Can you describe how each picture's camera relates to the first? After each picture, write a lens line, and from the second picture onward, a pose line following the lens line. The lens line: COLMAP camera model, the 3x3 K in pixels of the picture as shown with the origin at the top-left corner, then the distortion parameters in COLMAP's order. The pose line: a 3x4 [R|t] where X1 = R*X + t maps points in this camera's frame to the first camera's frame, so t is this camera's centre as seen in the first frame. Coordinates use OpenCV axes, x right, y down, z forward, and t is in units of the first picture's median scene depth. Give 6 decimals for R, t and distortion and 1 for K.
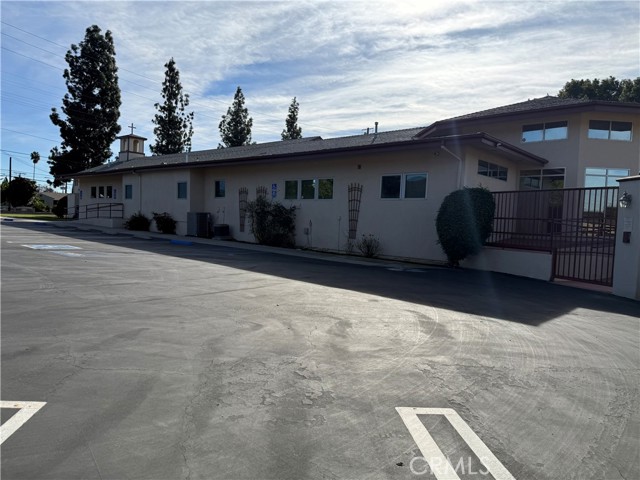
lens RADIAL K [[465.0, 0, 320.0], [0, 465.0, 240.0], [0, 0, 1]] dist [0.049354, -0.043285]
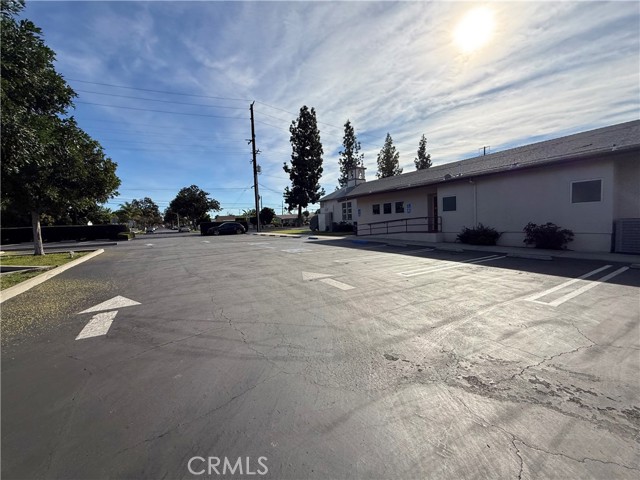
lens RADIAL K [[253.3, 0, 318.6], [0, 253.3, 240.2], [0, 0, 1]] dist [-0.002683, -0.000416]
pose [[0.950210, -0.059948, -0.305789, -0.179124], [0.069223, 0.997409, 0.019566, -0.020740], [0.303824, -0.039759, 0.951898, 0.172831]]
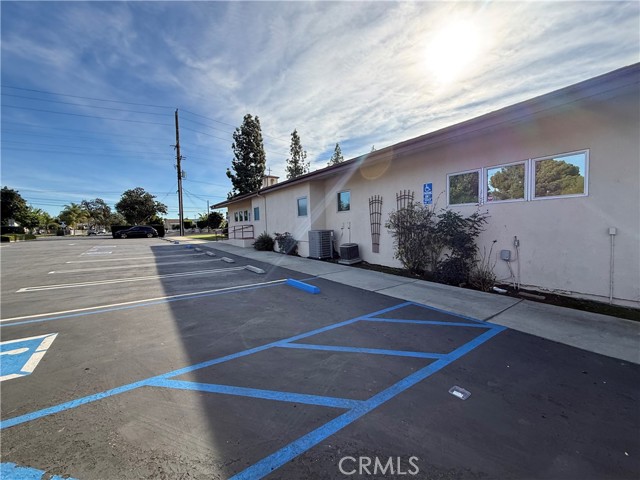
lens RADIAL K [[253.3, 0, 318.6], [0, 253.3, 240.2], [0, 0, 1]] dist [-0.002683, -0.000416]
pose [[0.969146, -0.049739, -0.241417, -0.052087], [0.052481, 0.998610, 0.004936, -0.015224], [0.240836, -0.017453, 0.970409, 0.186515]]
